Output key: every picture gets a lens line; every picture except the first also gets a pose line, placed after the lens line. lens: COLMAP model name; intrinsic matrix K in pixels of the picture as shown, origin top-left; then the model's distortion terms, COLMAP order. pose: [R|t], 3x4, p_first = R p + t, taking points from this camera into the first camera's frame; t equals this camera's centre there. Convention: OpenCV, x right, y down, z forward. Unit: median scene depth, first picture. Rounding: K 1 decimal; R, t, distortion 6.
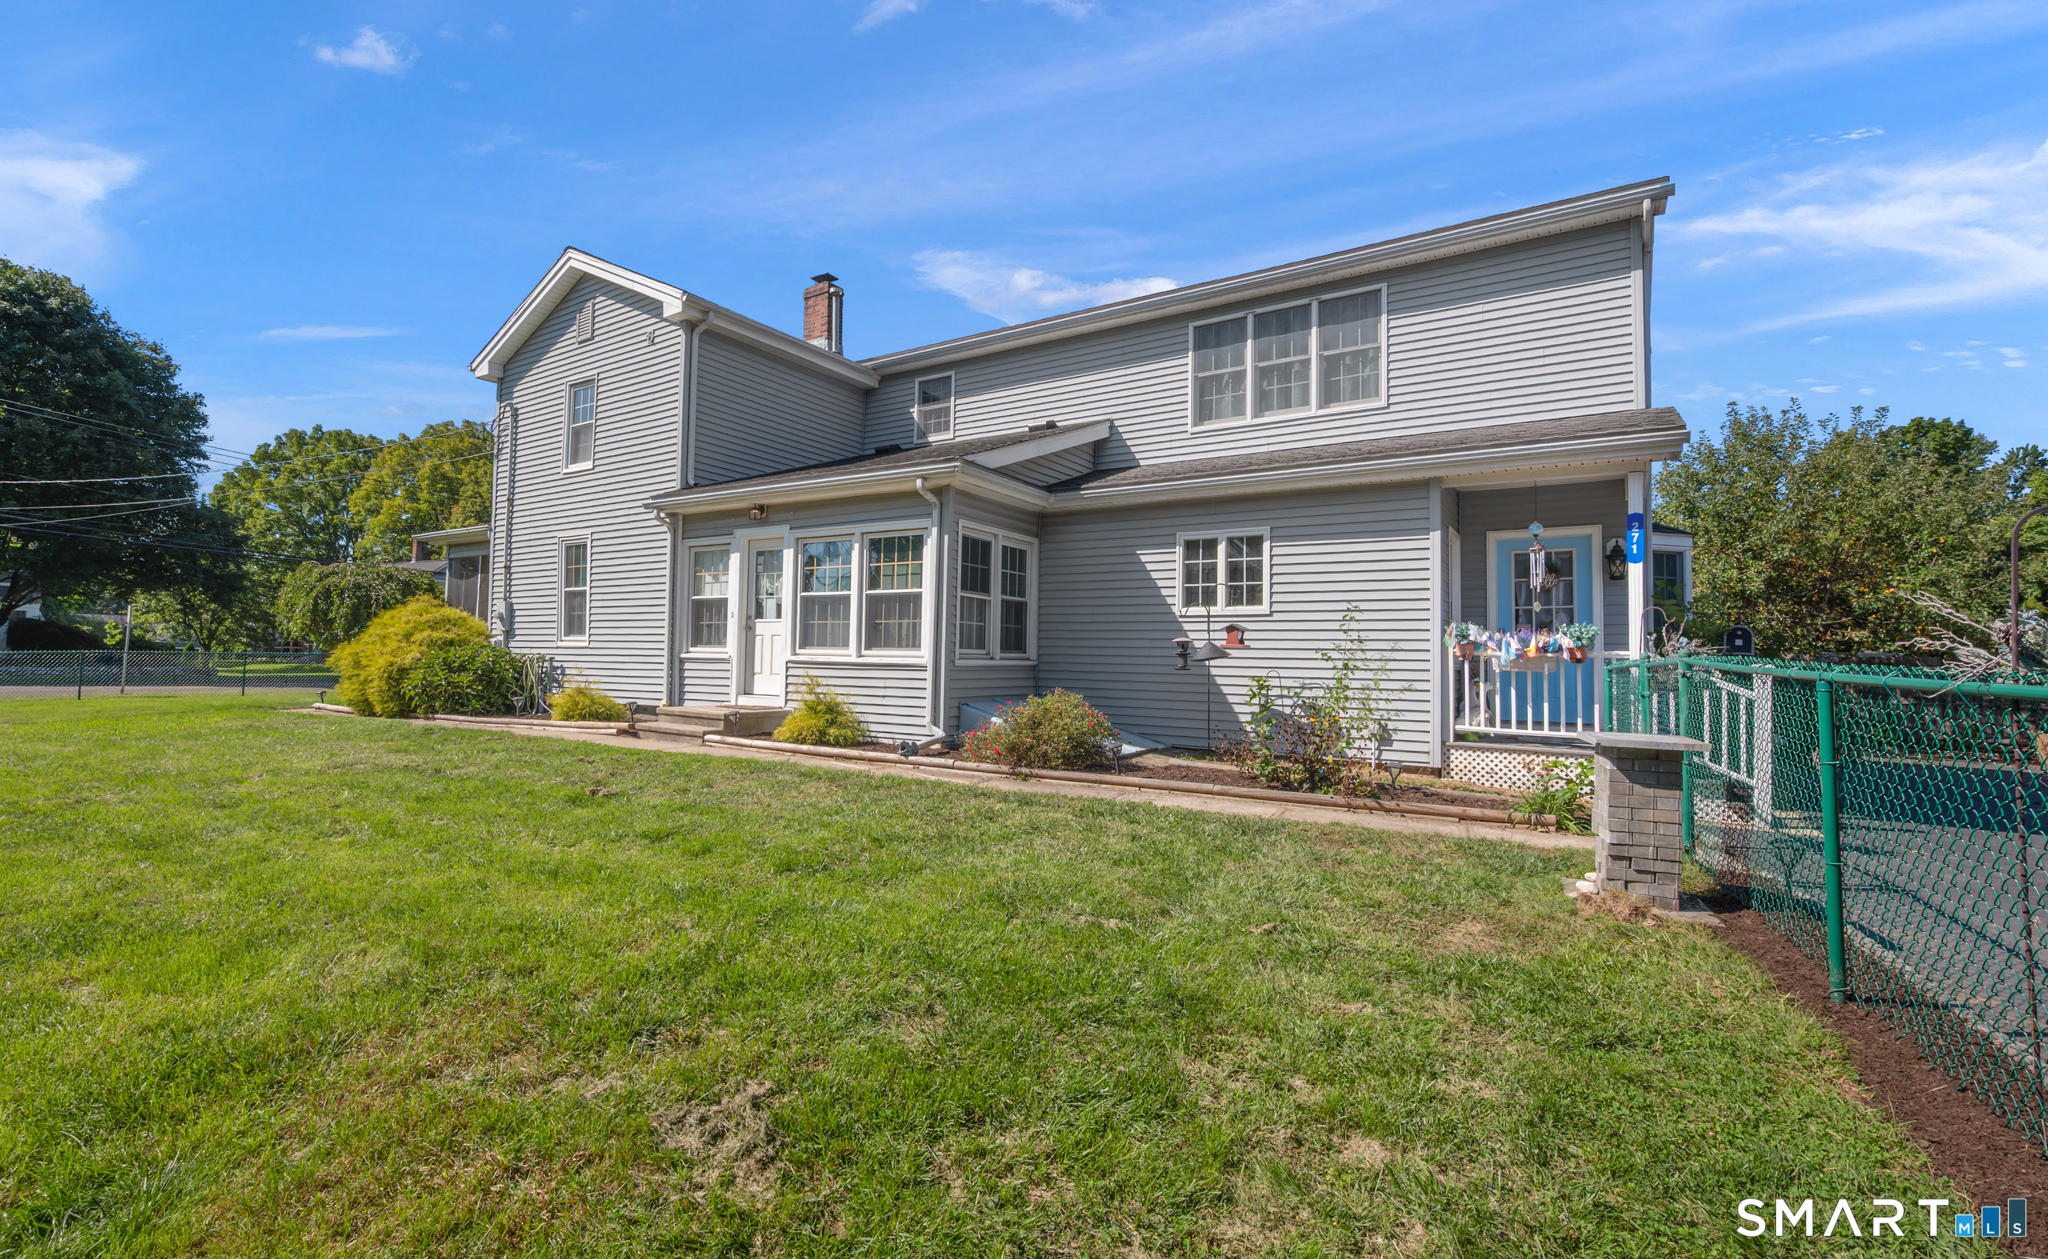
lens RADIAL K [[890.1, 0, 1024.0], [0, 890.1, 629.5], [0, 0, 1]] dist [-0.002992, -0.000147]
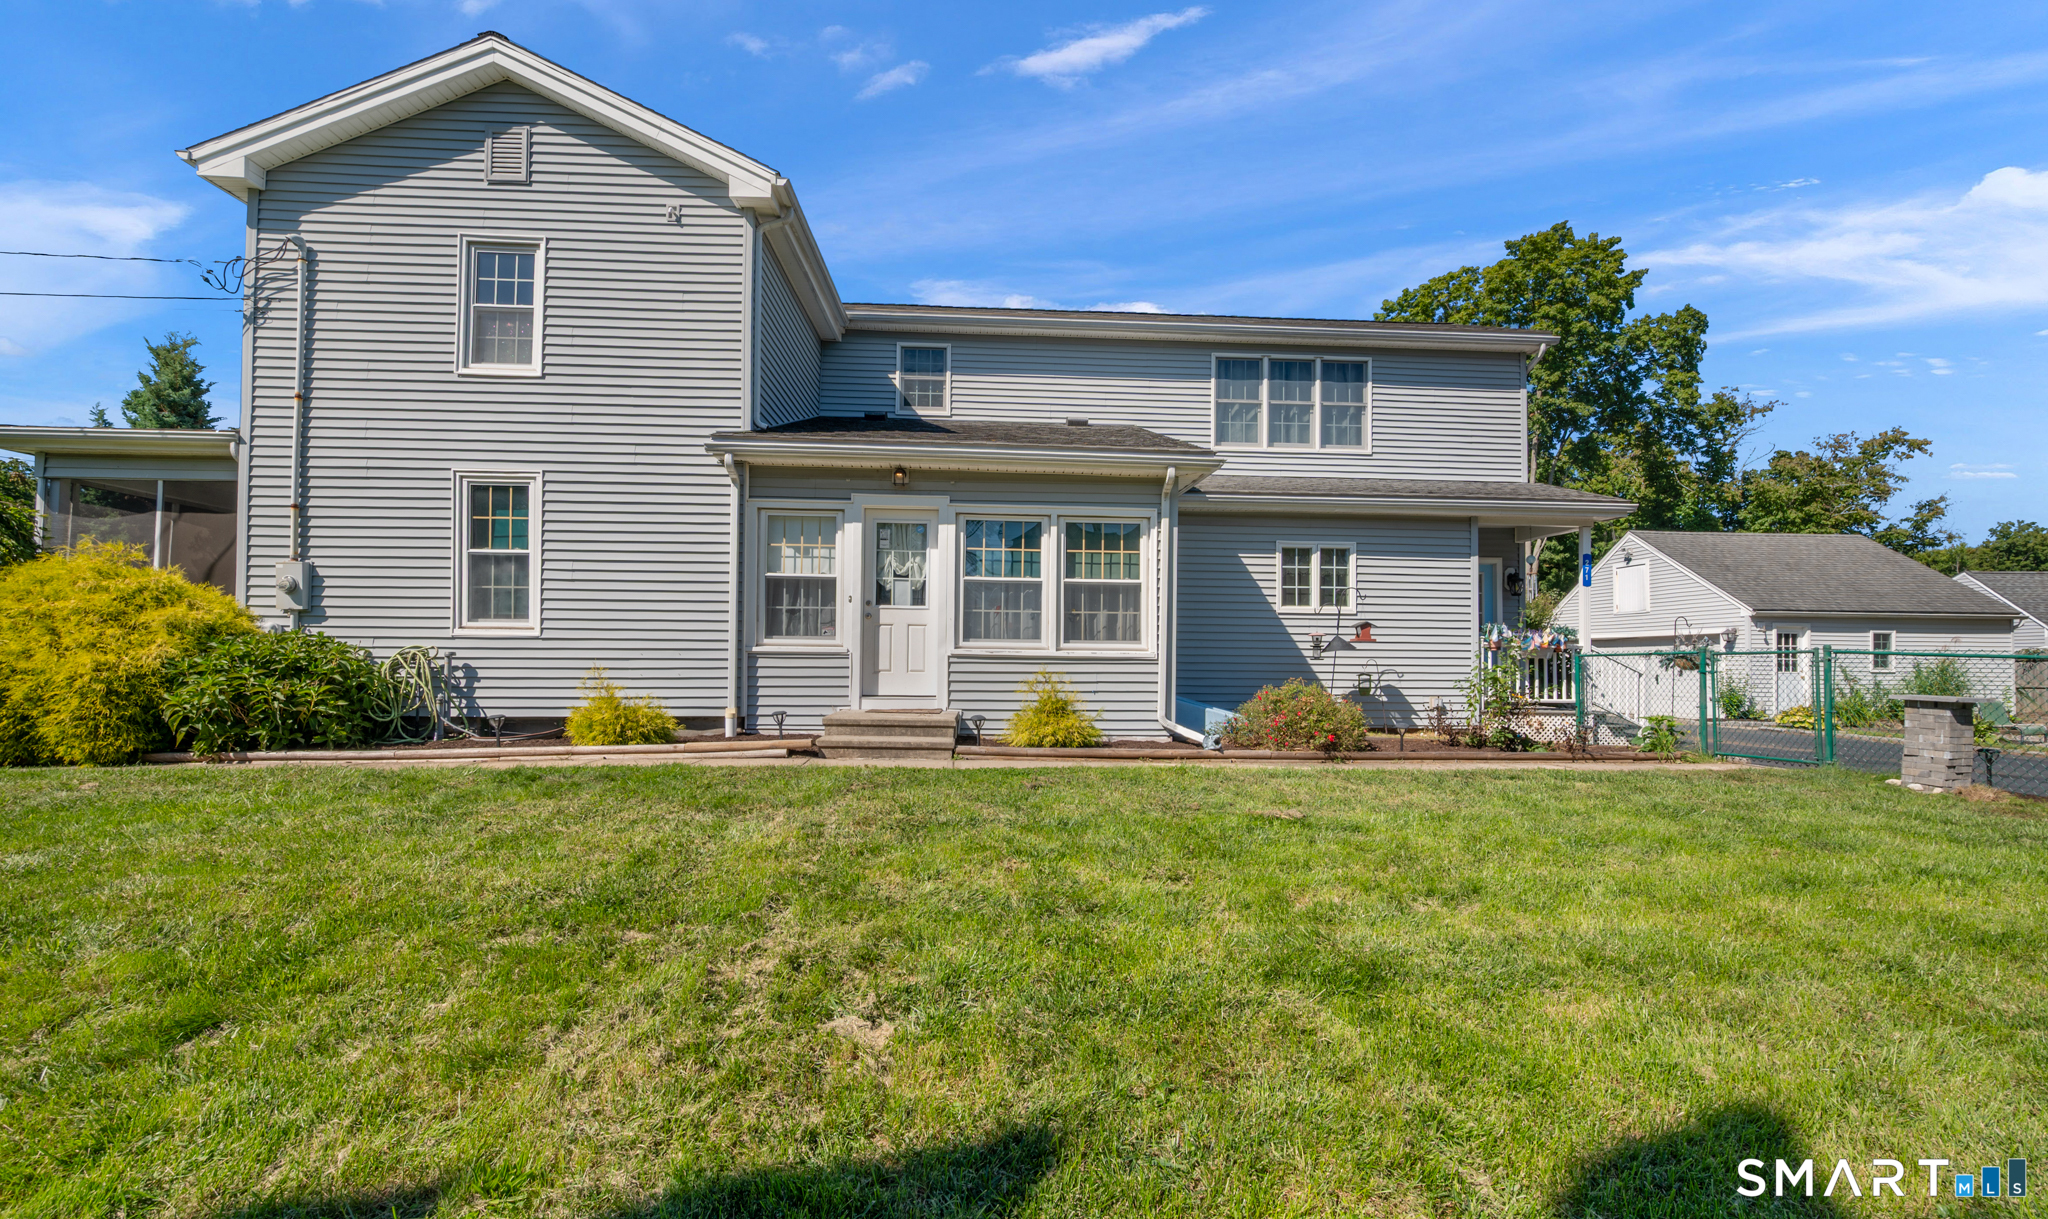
lens RADIAL K [[824.6, 0, 1026.3], [0, 824.6, 642.6], [0, 0, 1]] dist [-0.003782, -0.000396]
pose [[0.802587, -0.000139, 0.596535, -0.629527], [-0.016526, 0.999611, 0.022469, 0.003692], [-0.596306, -0.027892, 0.802272, 0.293102]]
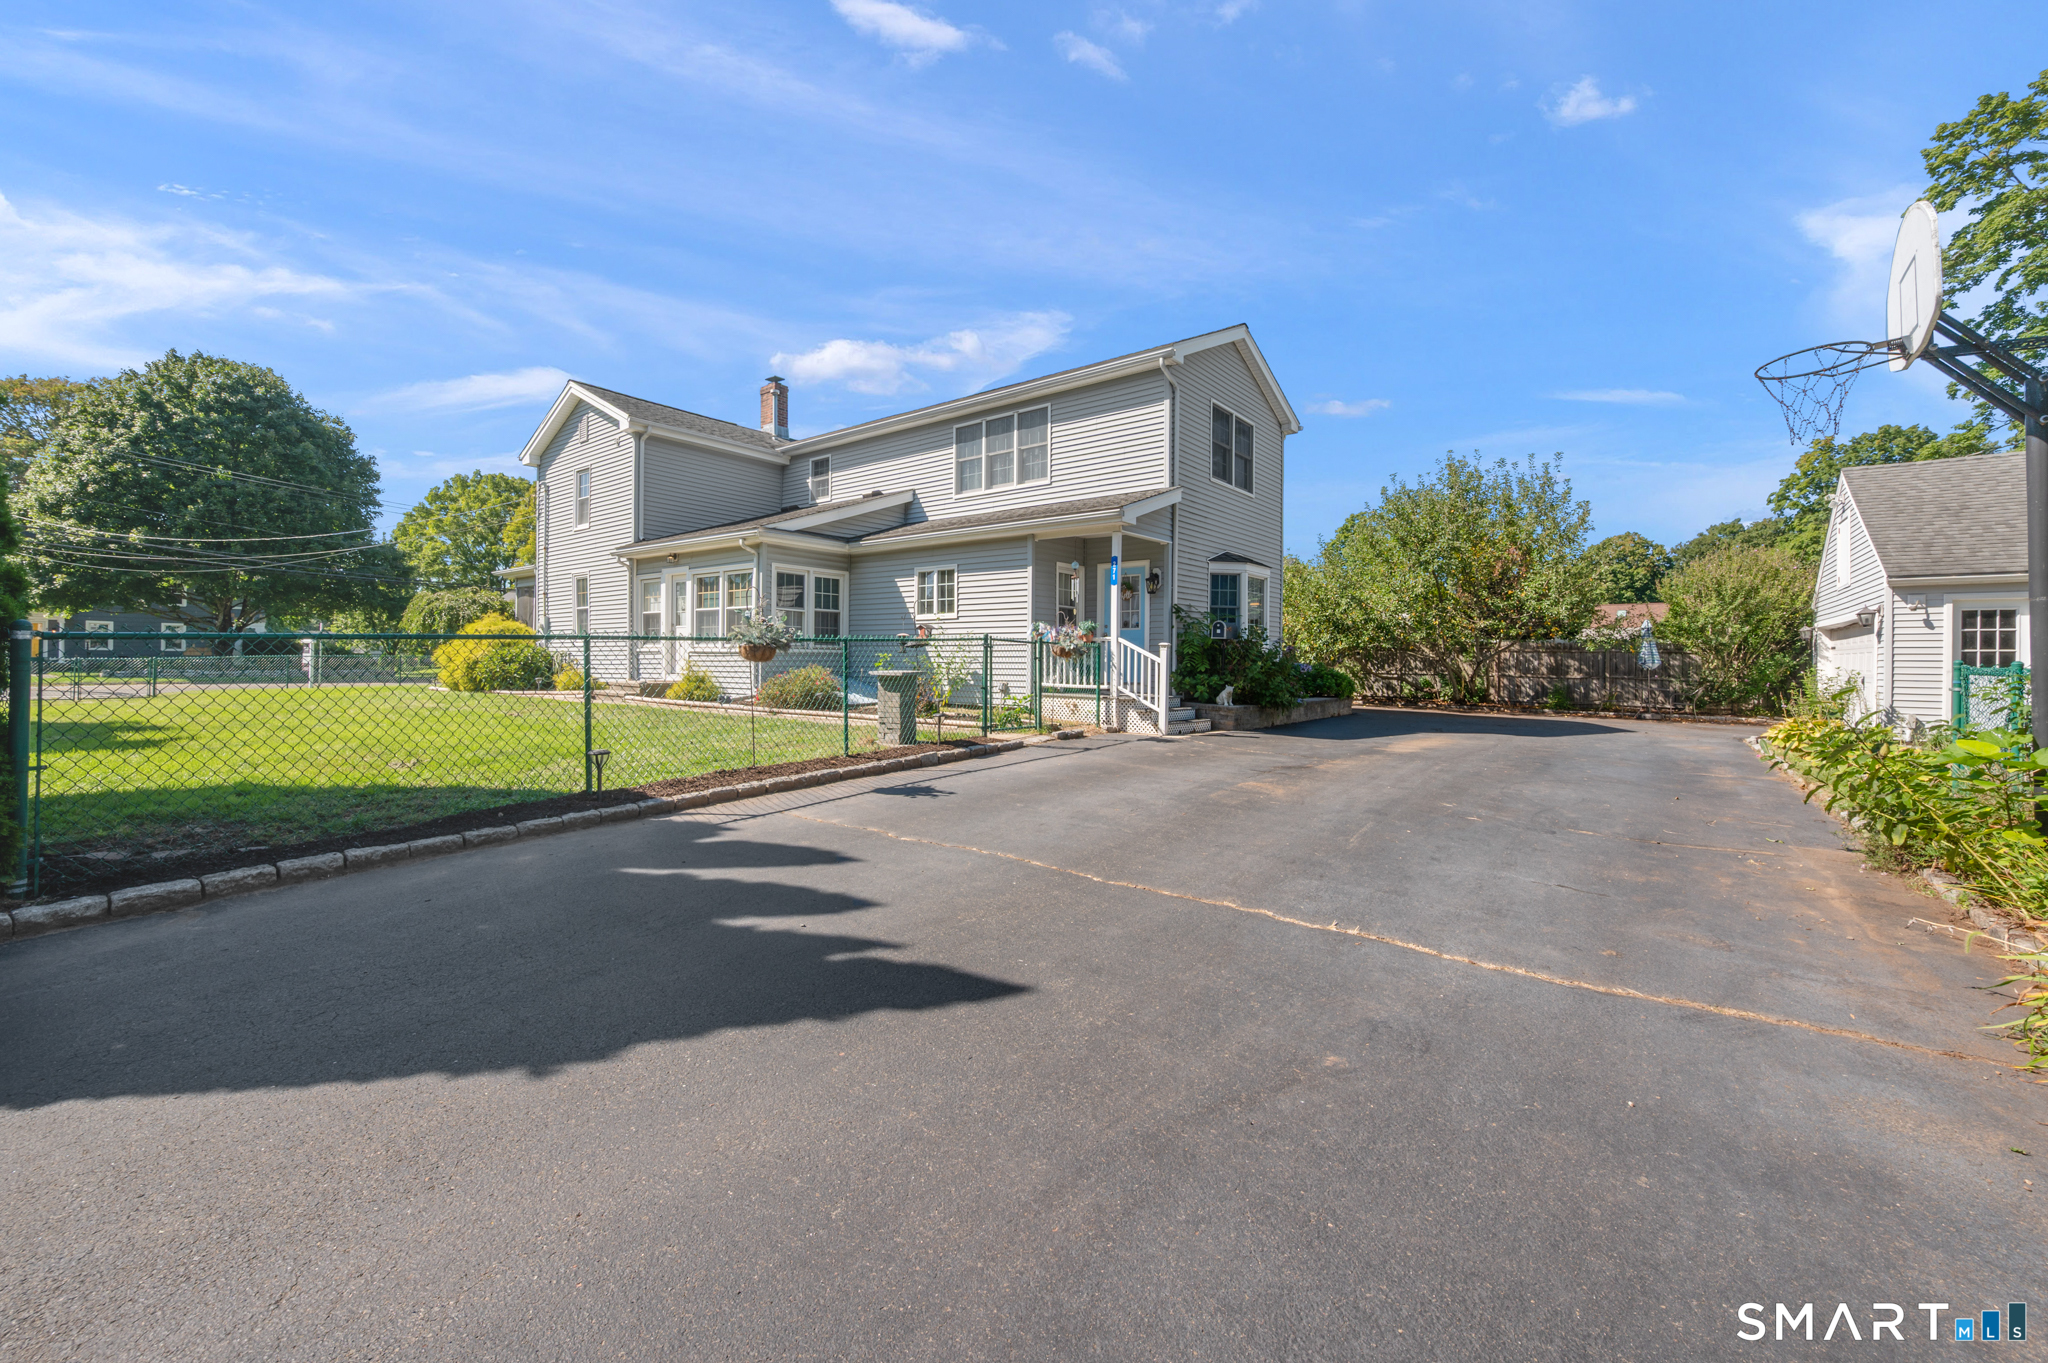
lens RADIAL K [[822.3, 0, 1076.3], [0, 822.3, 663.5], [0, 0, 1]] dist [-0.000694, 0.000025]
pose [[0.997921, -0.011092, -0.063492, 0.481448], [0.013380, 0.999273, 0.035712, 0.012187], [0.063050, -0.036488, 0.997343, -0.396571]]
